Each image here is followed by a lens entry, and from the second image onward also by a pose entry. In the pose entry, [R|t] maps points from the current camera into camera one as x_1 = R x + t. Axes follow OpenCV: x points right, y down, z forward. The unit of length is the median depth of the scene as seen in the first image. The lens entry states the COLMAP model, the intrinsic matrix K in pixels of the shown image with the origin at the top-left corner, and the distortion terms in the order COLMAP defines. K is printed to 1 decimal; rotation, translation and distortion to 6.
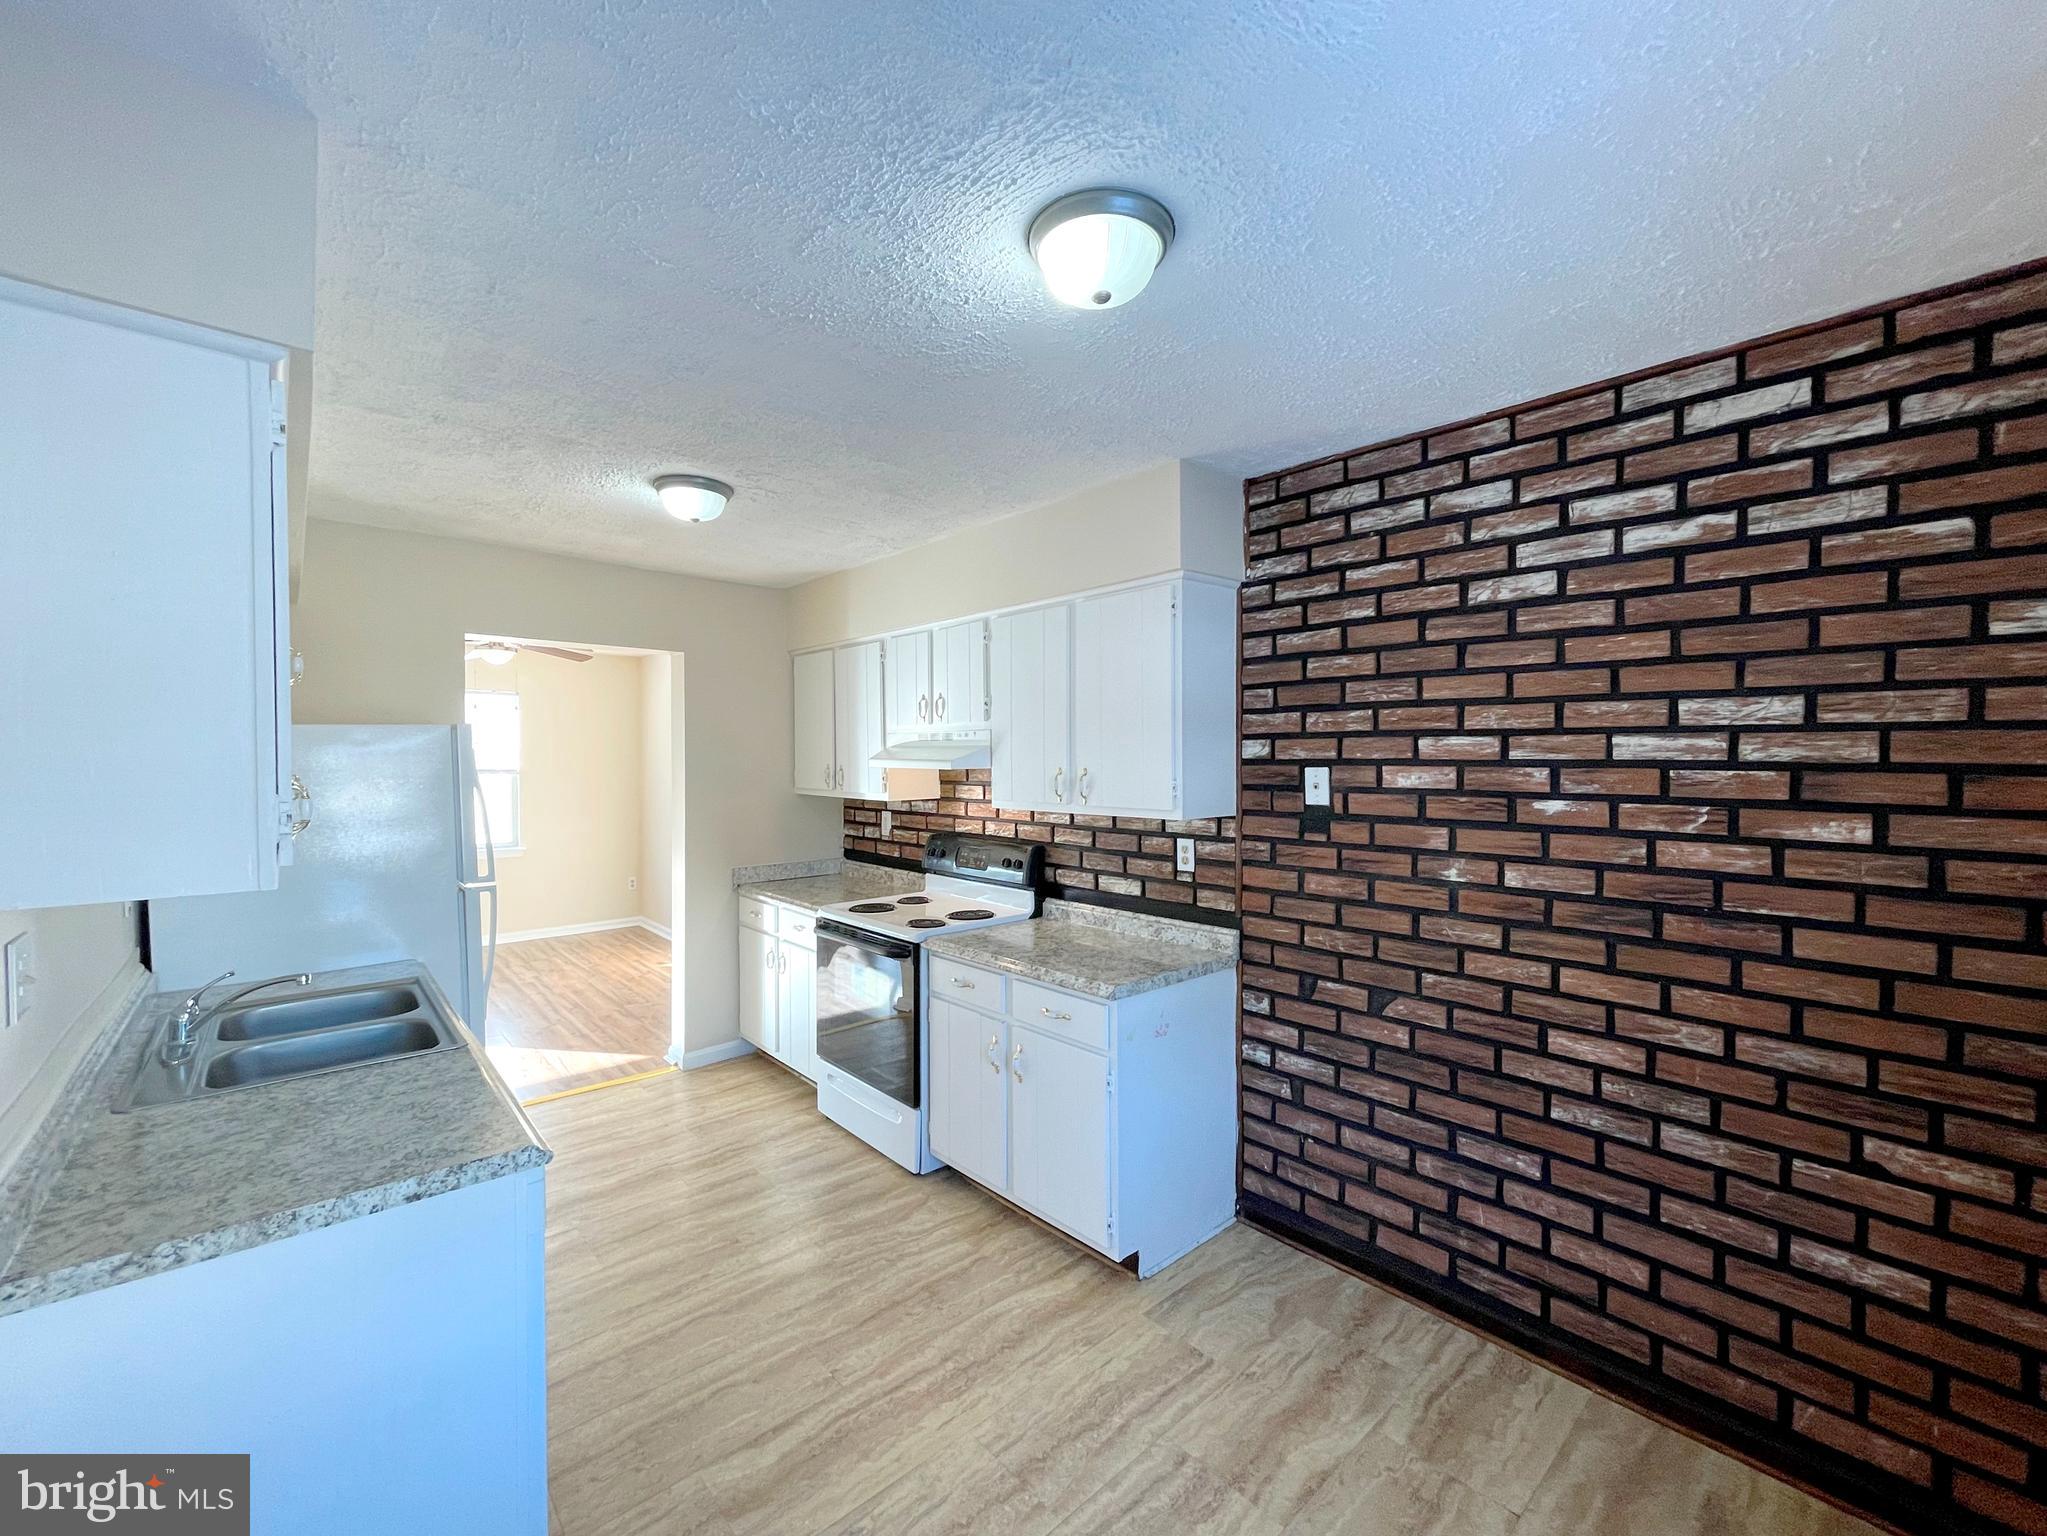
lens RADIAL K [[842.9, 0, 1019.0], [0, 842.9, 767.5], [0, 0, 1]] dist [-0.000252, 0.000212]
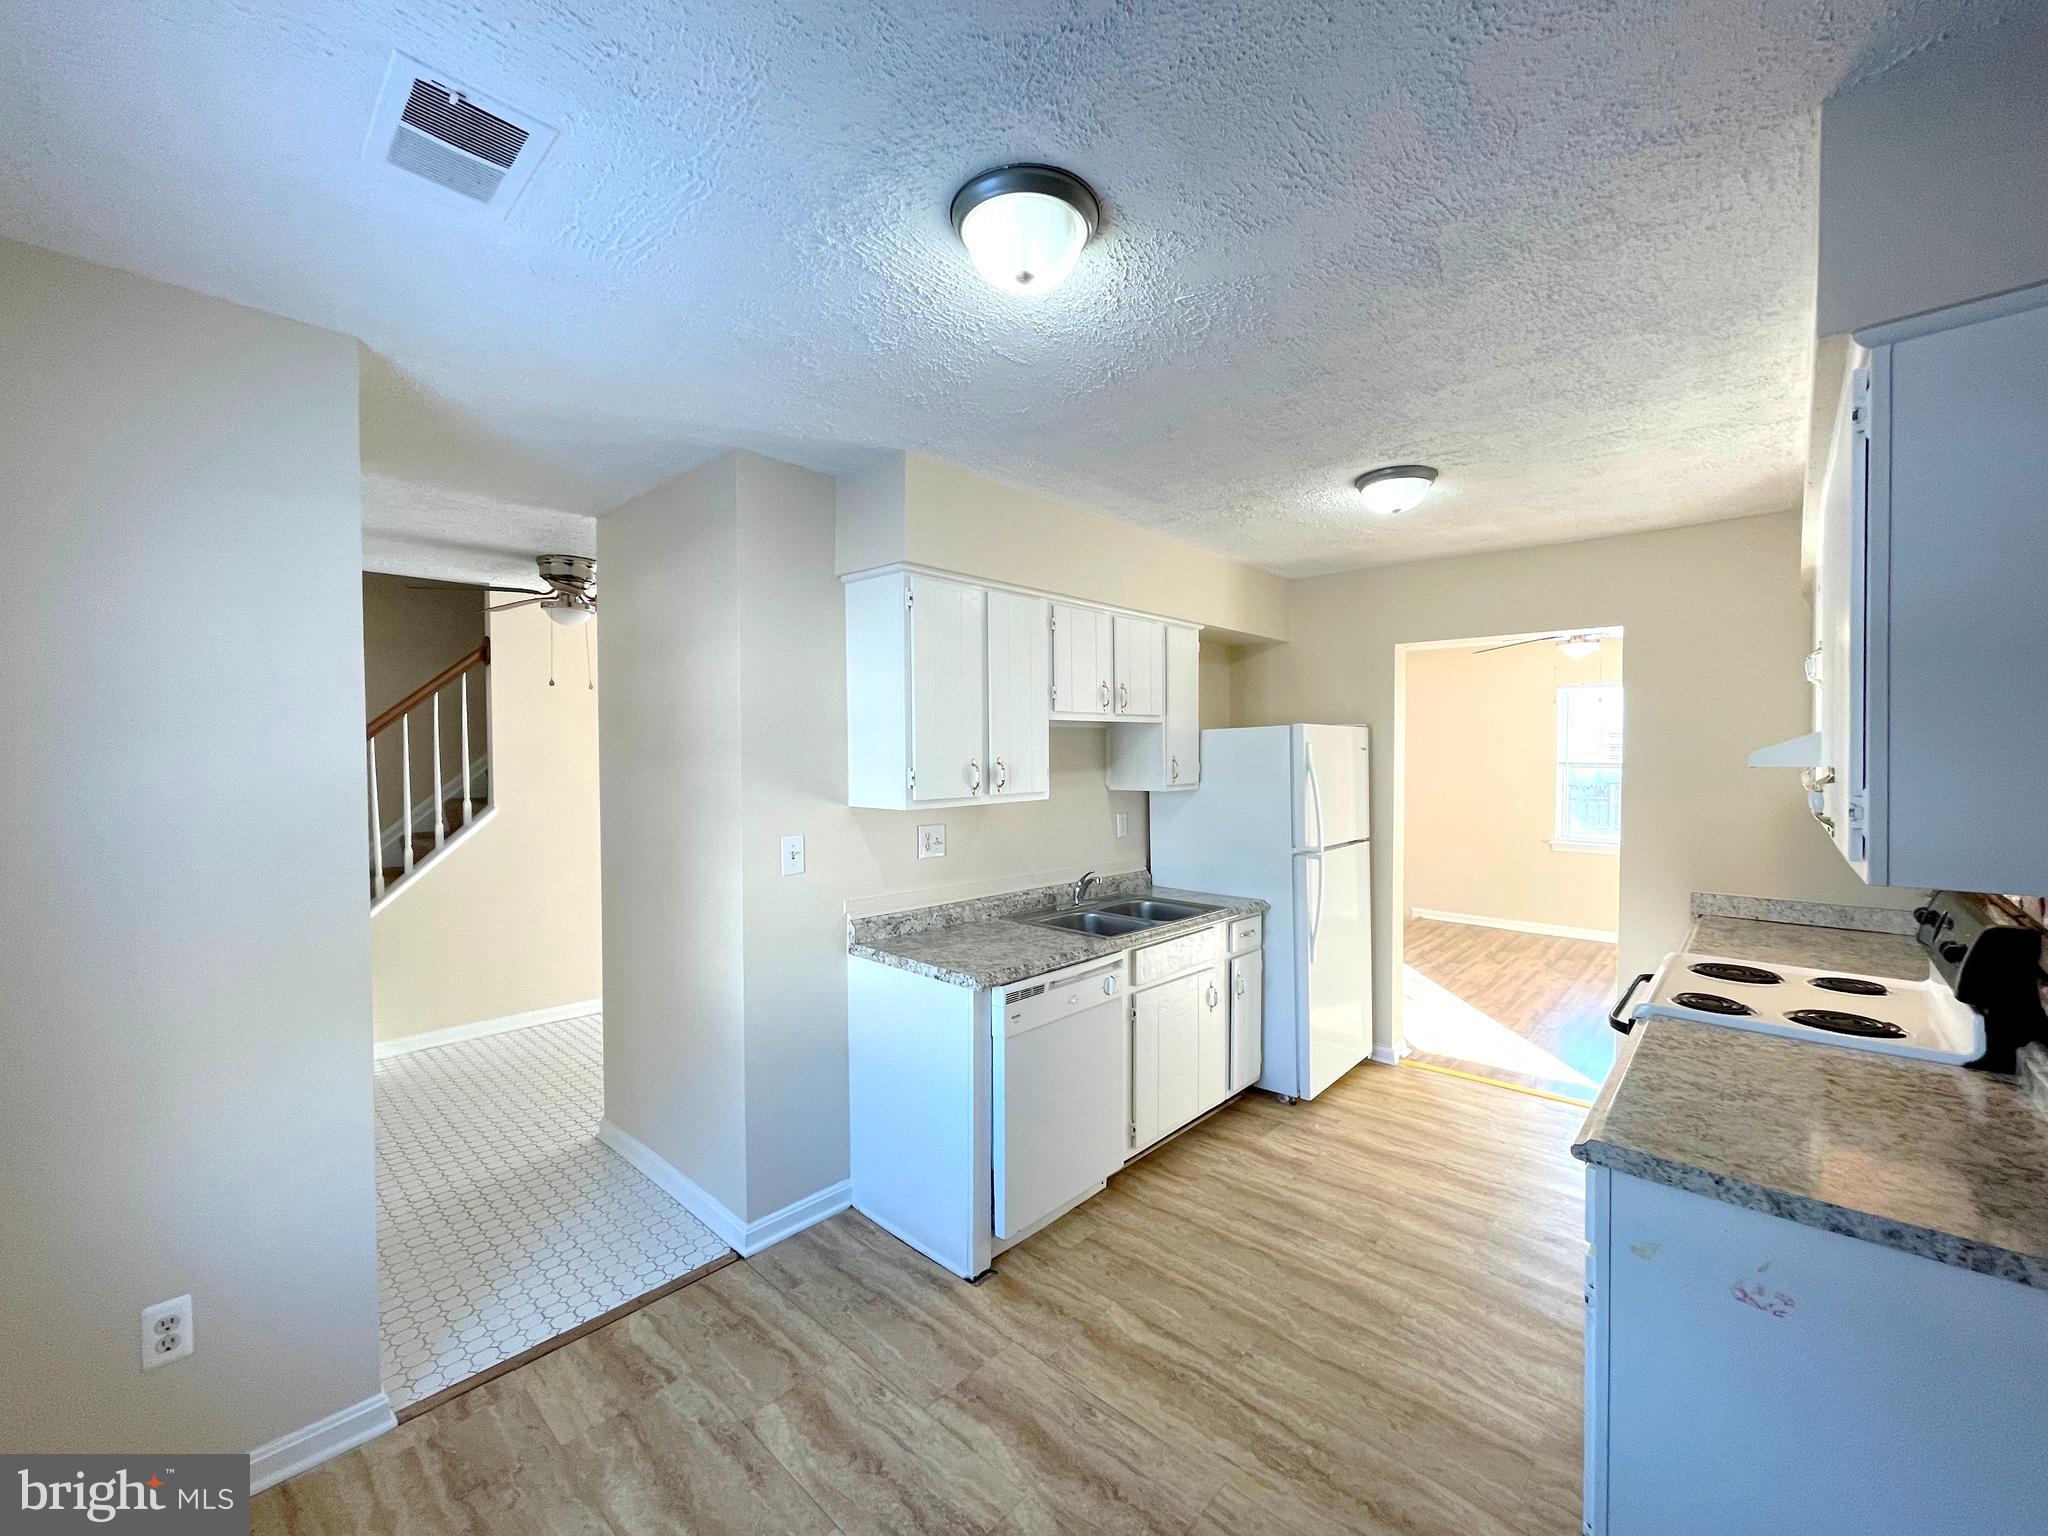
lens RADIAL K [[822.2, 0, 1015.8], [0, 822.2, 765.9], [0, 0, 1]] dist [-0.001198, -0.000468]
pose [[0.093842, 0.017247, -0.995438, 0.725970], [-0.011376, 0.999803, 0.016250, -0.004581], [0.995522, 0.009799, 0.094020, 0.621147]]
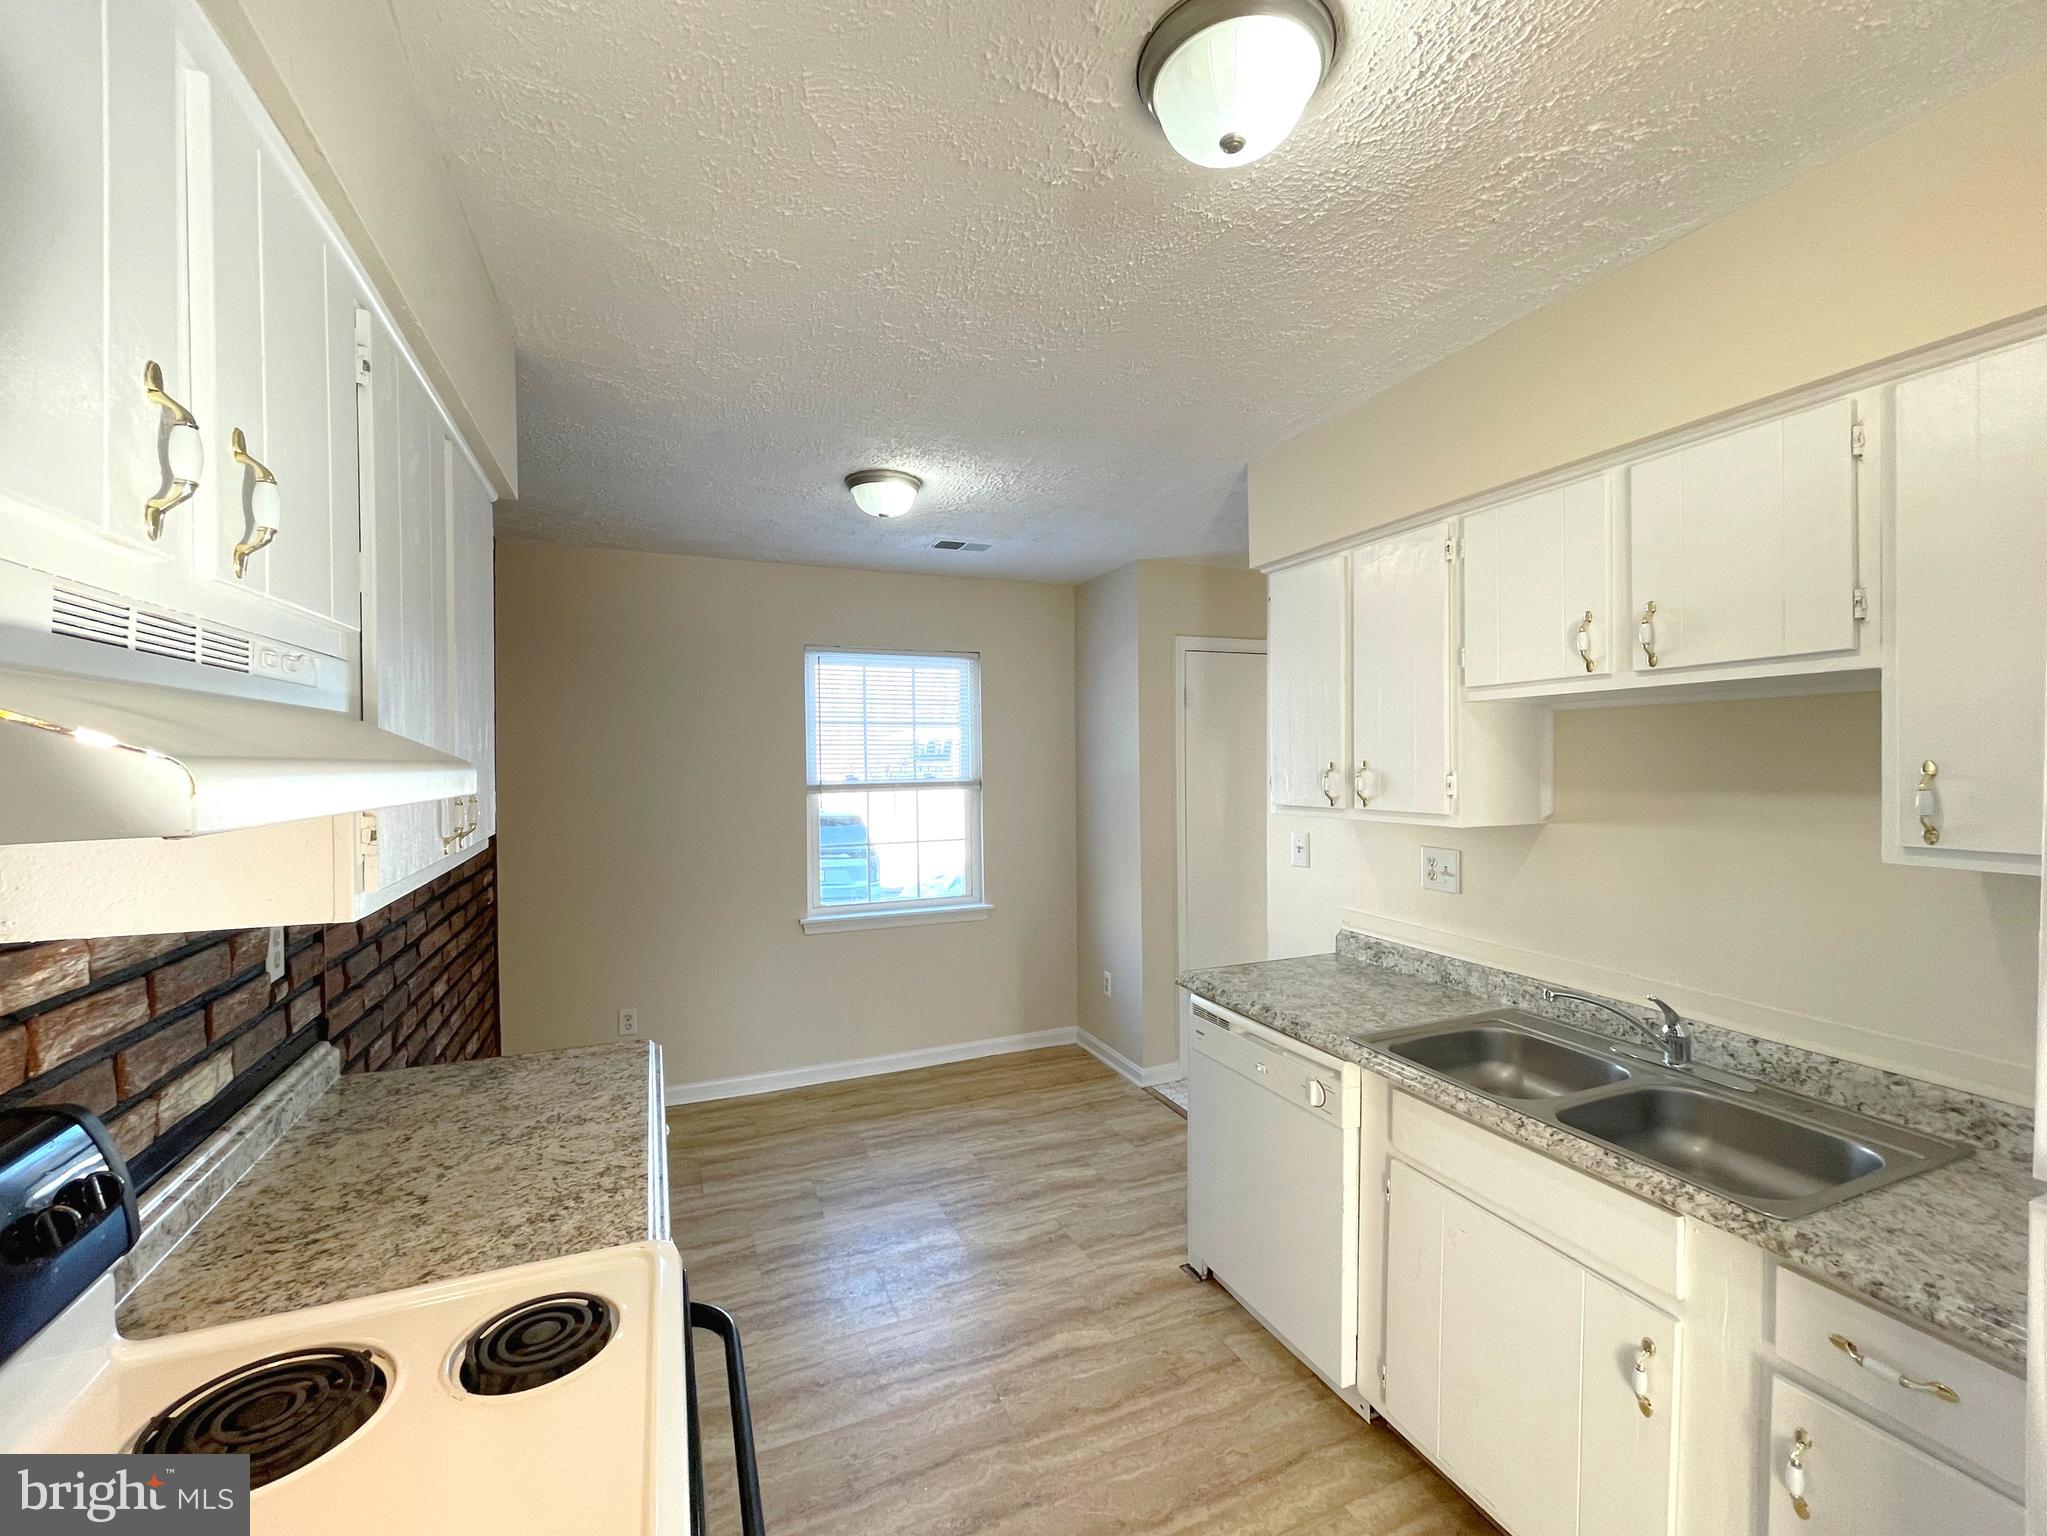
lens RADIAL K [[842.9, 0, 1019.0], [0, 842.9, 767.5], [0, 0, 1]] dist [-0.000252, 0.000212]
pose [[-0.949635, 0.006088, 0.313300, -0.545564], [0.013671, 0.999664, 0.022013, -0.018739], [-0.313061, 0.025188, -0.949399, 1.877904]]
